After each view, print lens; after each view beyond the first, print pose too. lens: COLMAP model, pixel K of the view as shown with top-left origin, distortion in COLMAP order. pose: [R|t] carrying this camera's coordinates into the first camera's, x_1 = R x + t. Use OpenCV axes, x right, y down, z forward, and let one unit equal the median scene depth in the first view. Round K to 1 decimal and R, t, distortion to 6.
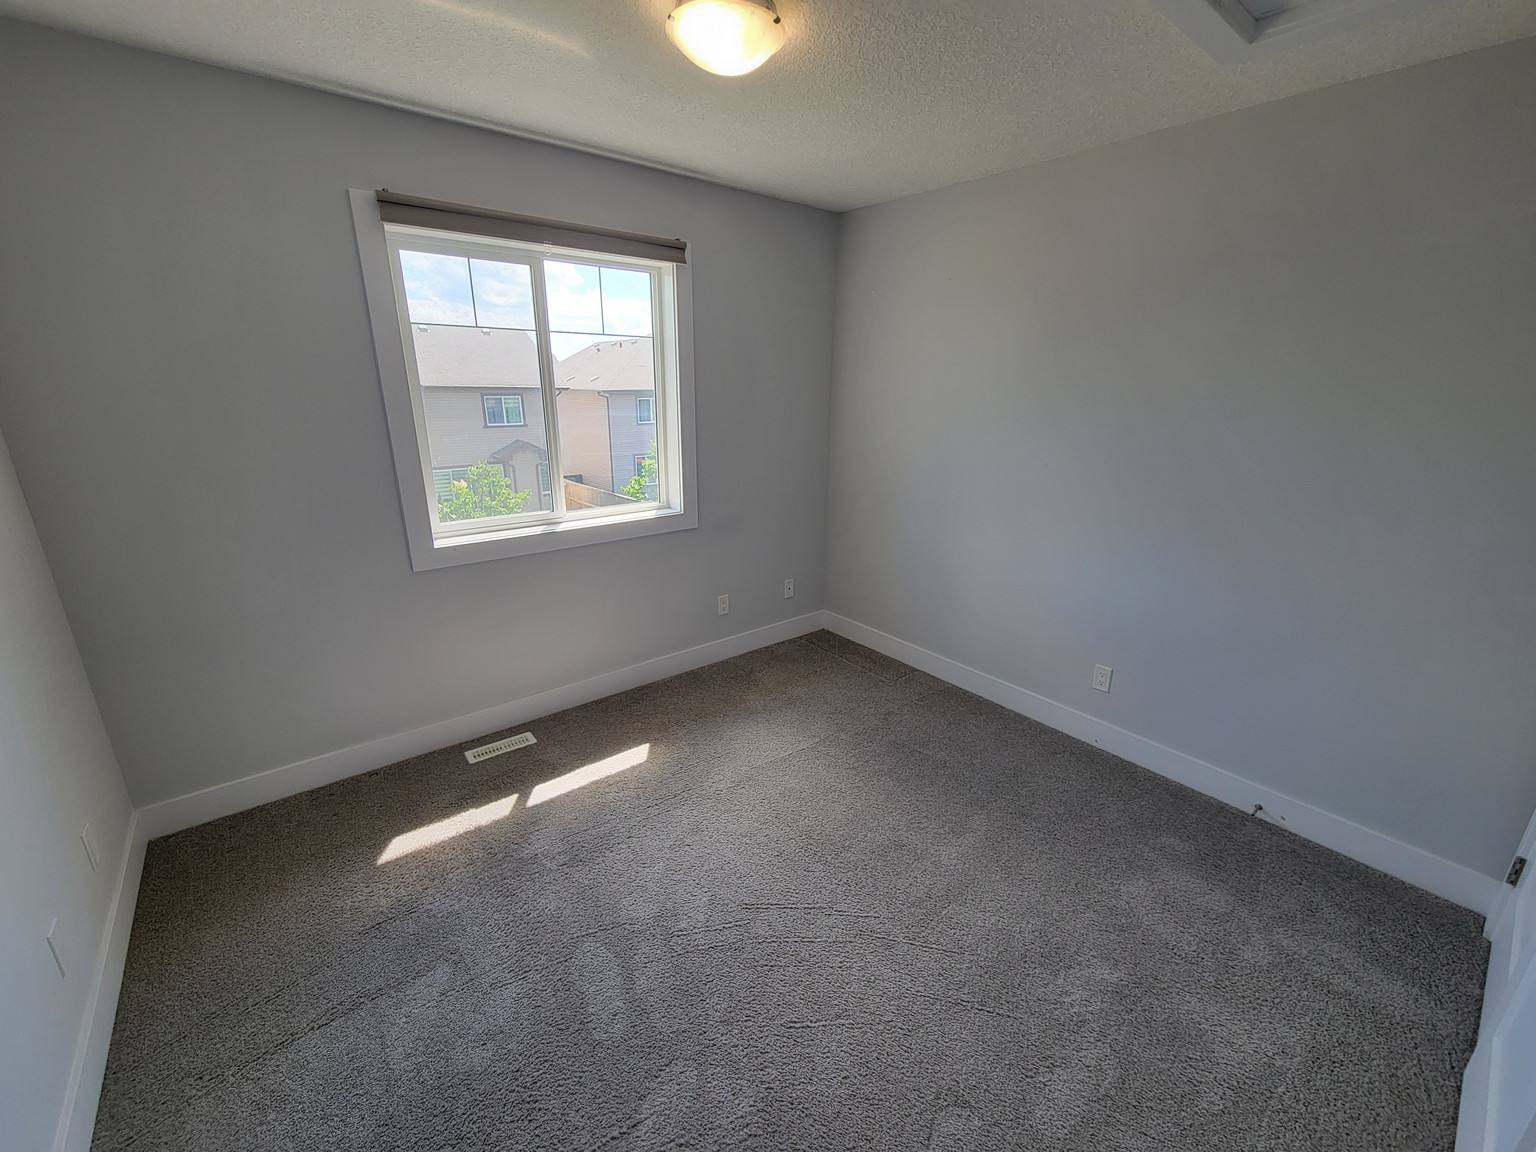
lens RADIAL K [[621.2, 0, 788.6], [0, 621.2, 570.6], [0, 0, 1]] dist [-0.000655, -0.000080]
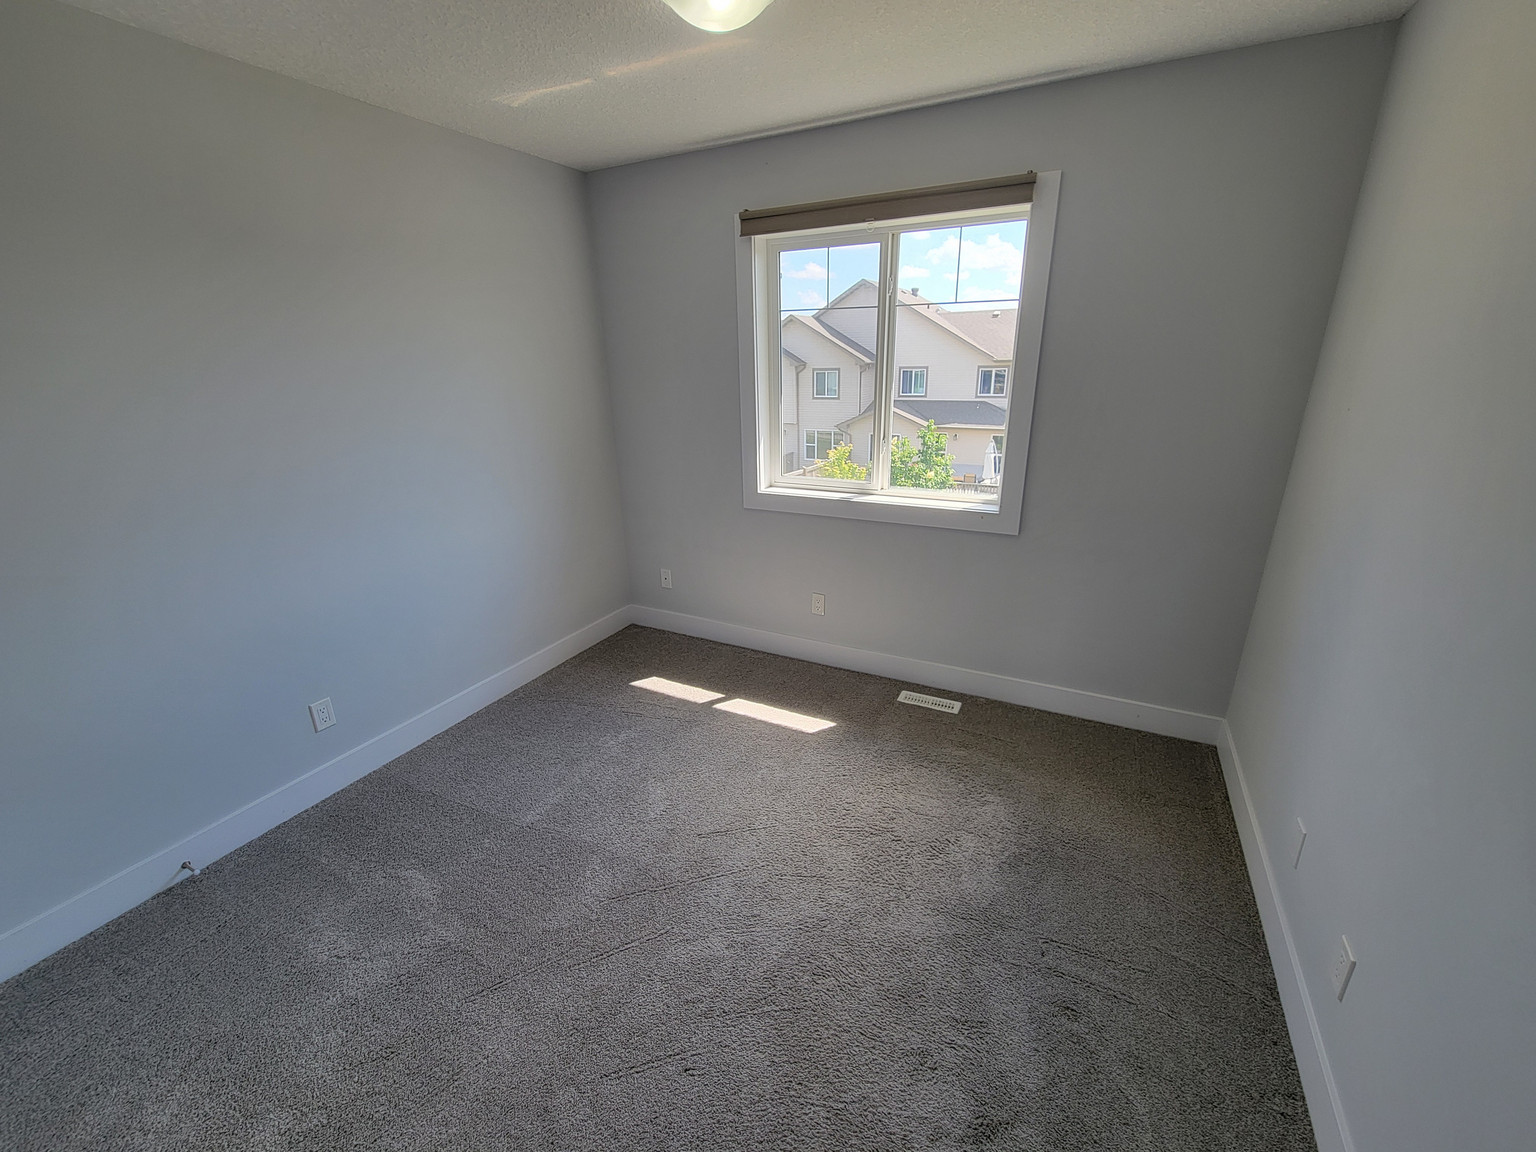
lens RADIAL K [[629.8, 0, 768.0], [0, 629.8, 576.0], [0, 0, 1]] dist [-0.000939, -0.000152]
pose [[0.398999, 0.285404, -0.871404, 0.564226], [-0.245299, 0.948914, 0.198473, -0.125417], [0.883532, 0.134564, 0.448625, 0.431767]]
